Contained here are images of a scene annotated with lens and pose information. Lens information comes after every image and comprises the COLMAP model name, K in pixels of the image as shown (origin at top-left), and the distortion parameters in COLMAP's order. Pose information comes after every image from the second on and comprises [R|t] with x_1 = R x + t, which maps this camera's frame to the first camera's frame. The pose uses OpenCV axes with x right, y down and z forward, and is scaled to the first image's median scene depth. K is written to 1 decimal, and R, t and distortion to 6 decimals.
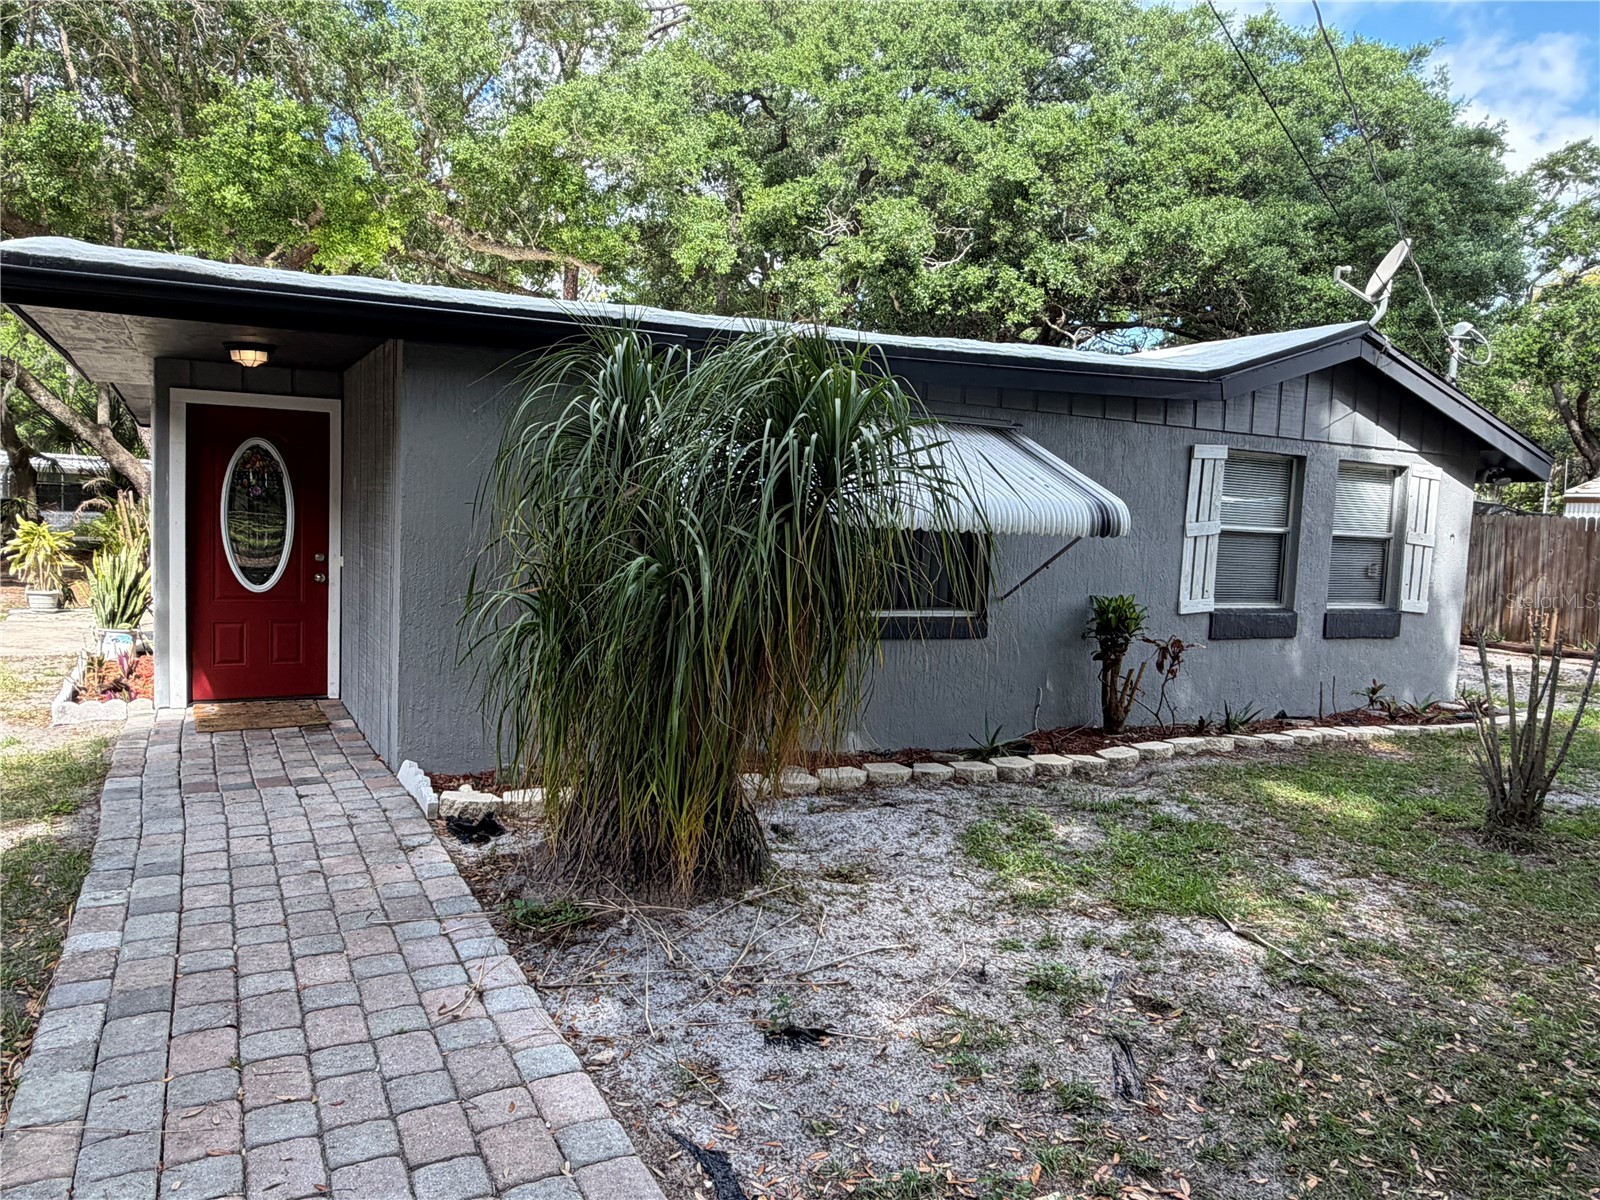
lens RADIAL K [[1090.7, 0, 793.8], [0, 1090.7, 615.9], [0, 0, 1]] dist [-0.006985, -0.002680]
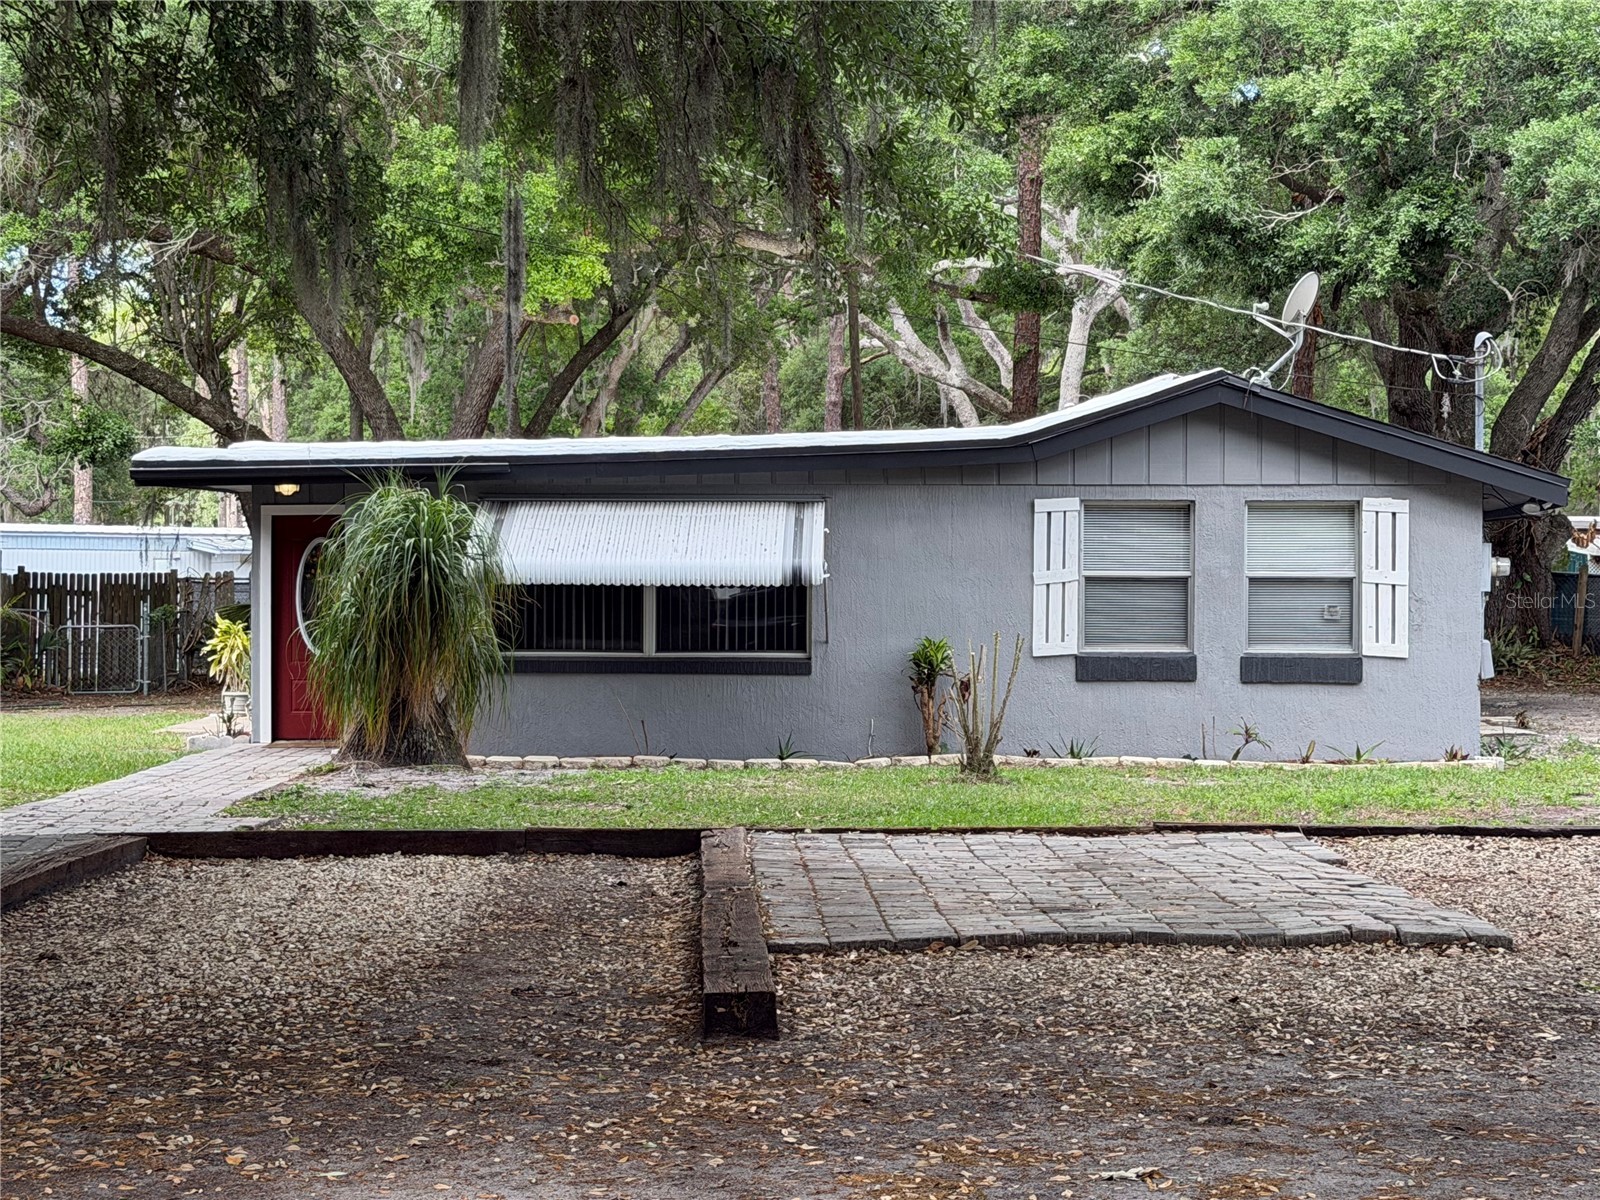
lens RADIAL K [[3164.9, 0, 837.9], [0, 3164.9, 666.4], [0, 0, 1]] dist [0.092807, 0.000000]
pose [[0.882253, -0.029906, -0.469825, 1.515937], [-0.005114, 0.997313, -0.073085, 0.217790], [0.470748, 0.066882, 0.879729, -1.684349]]
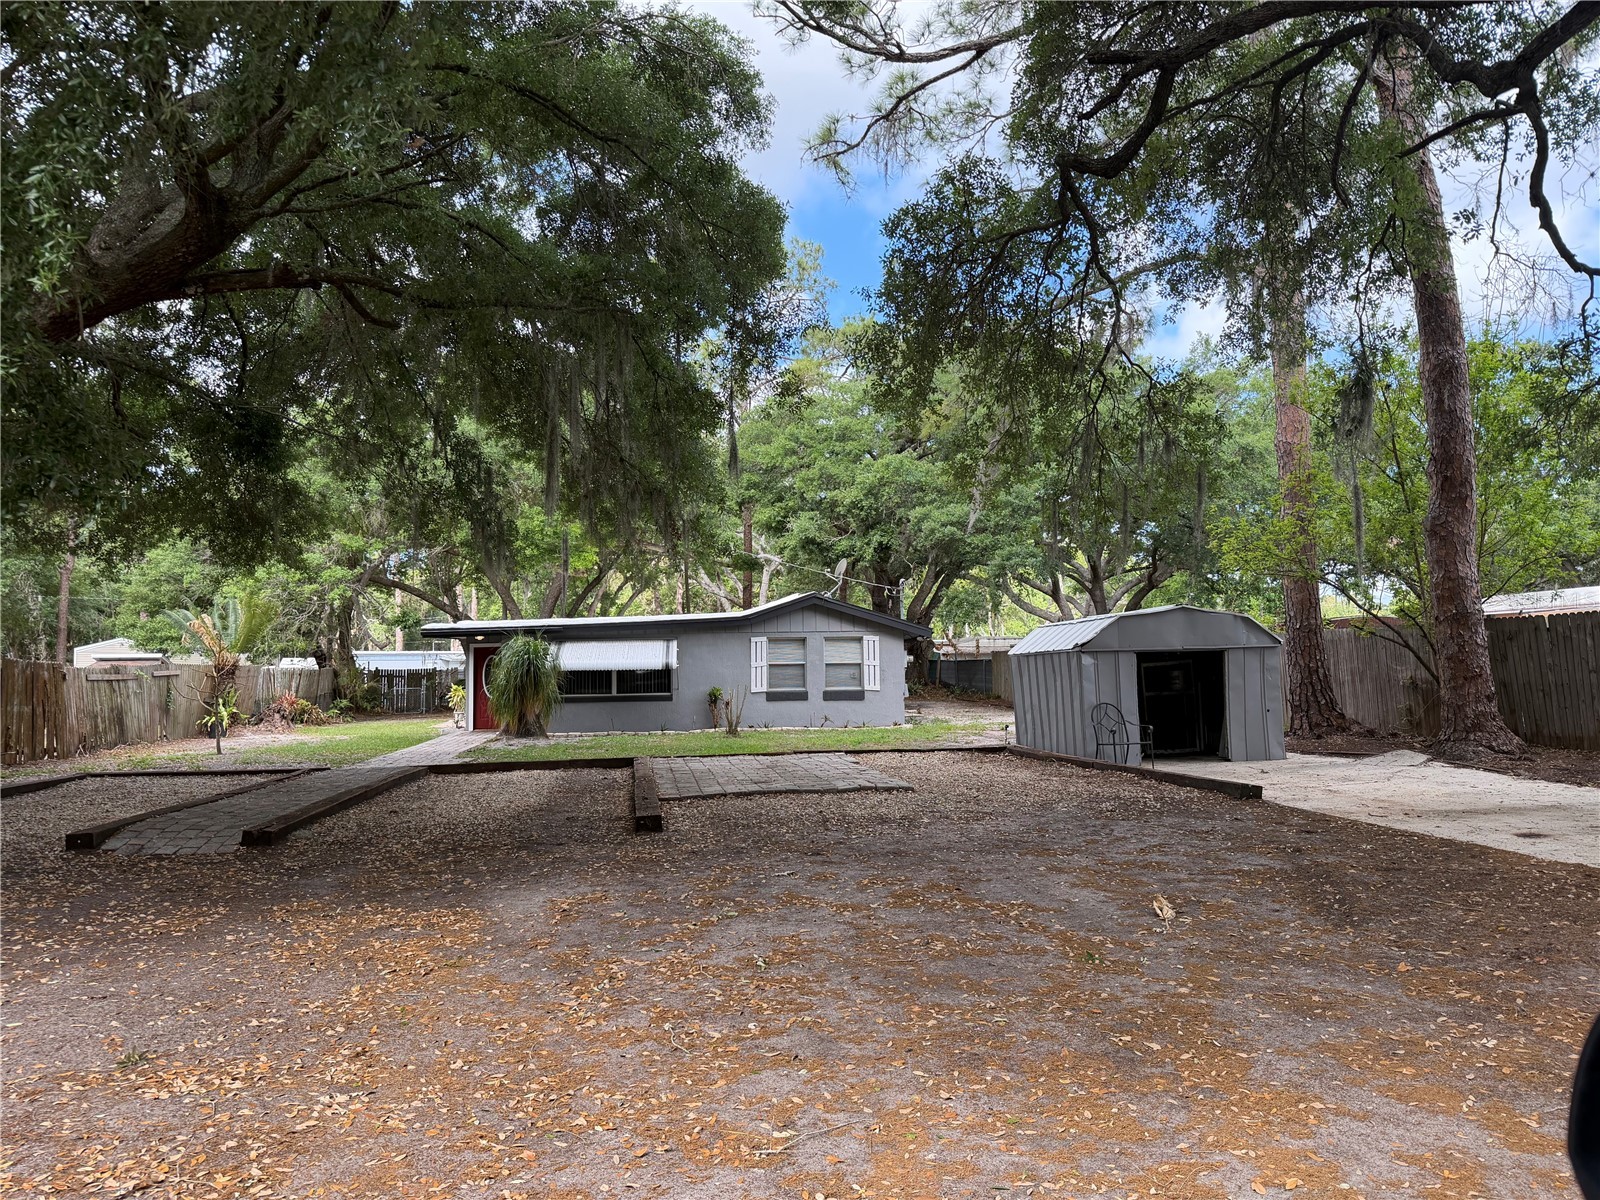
lens RADIAL K [[1125.0, 0, 815.7], [0, 1125.0, 604.1], [0, 0, 1]] dist [0.071629, -0.113684]
pose [[0.930650, -0.077591, -0.357590, 1.534580], [0.024086, 0.988130, -0.151722, 0.217096], [0.365118, 0.132587, 0.921471, -1.720883]]
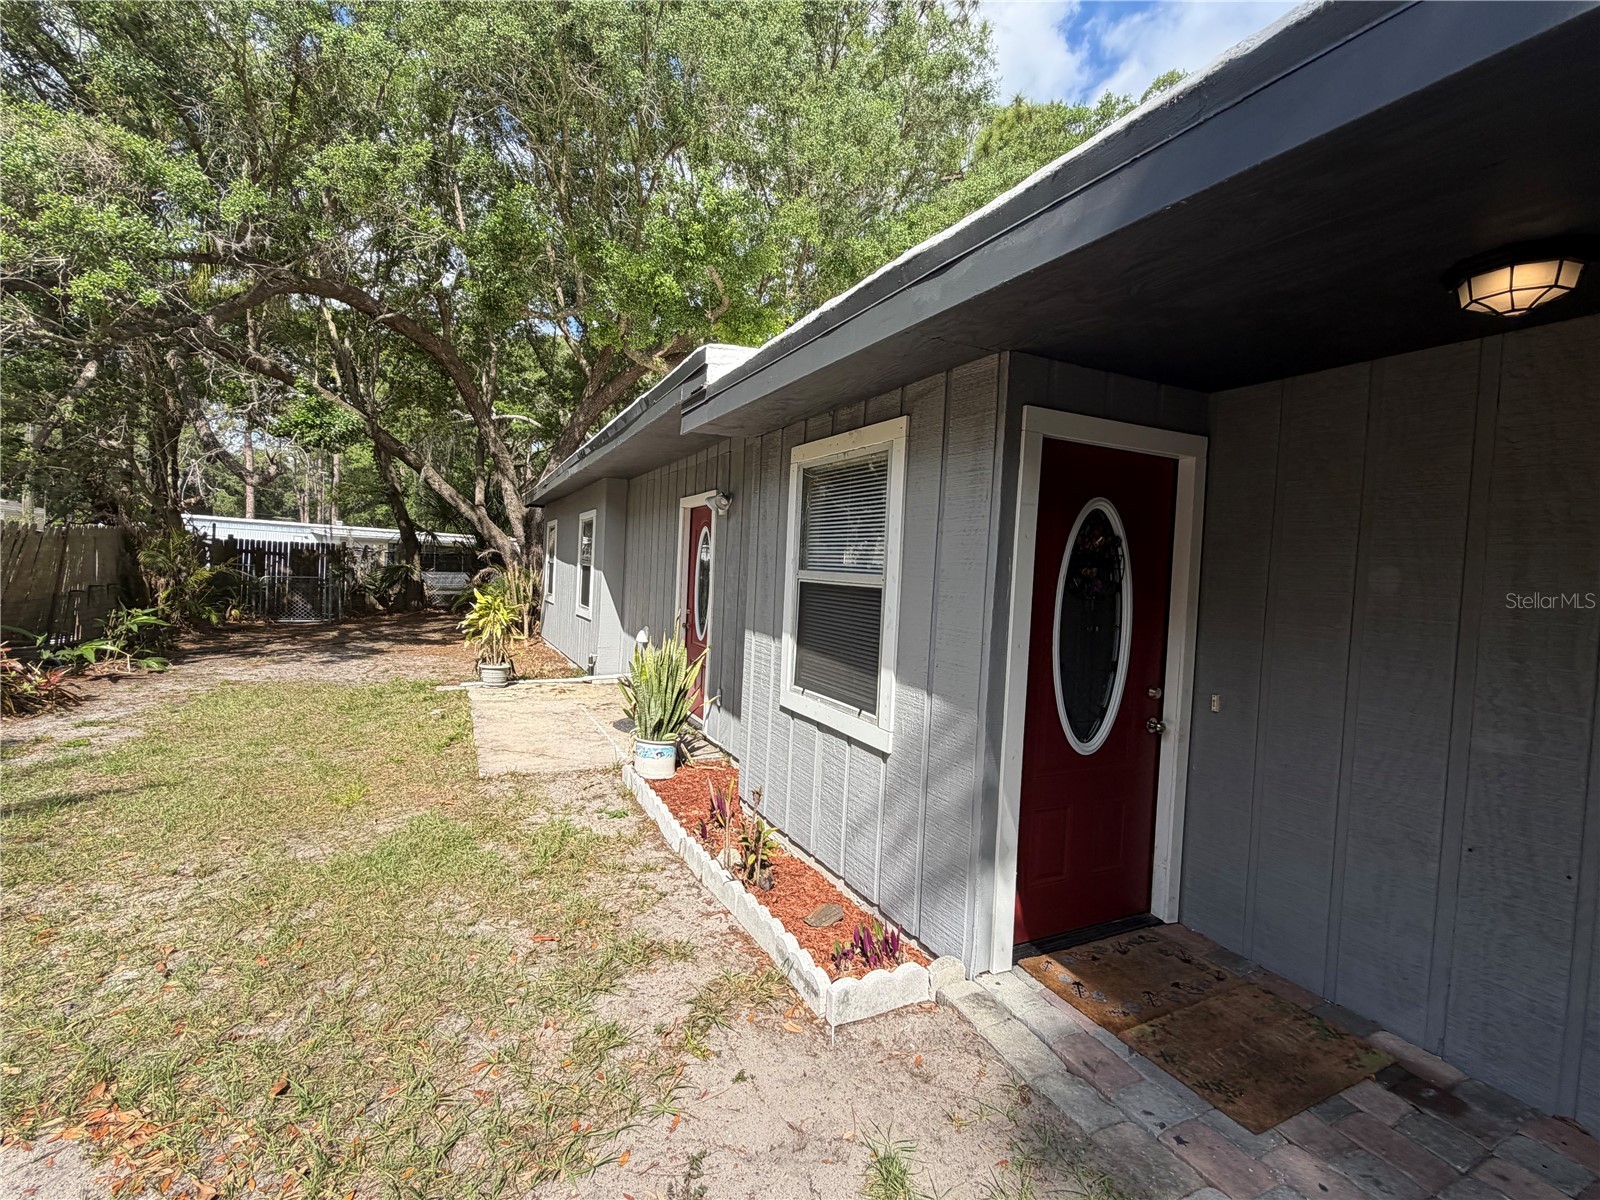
lens RADIAL K [[710.2, 0, 795.5], [0, 710.2, 597.3], [0, 0, 1]] dist [0.000290, 0.000193]
pose [[0.998272, 0.003271, -0.058674, -0.530189], [-0.006187, 0.998751, -0.049587, -0.074947], [0.058438, 0.049864, 0.997045, 0.508794]]
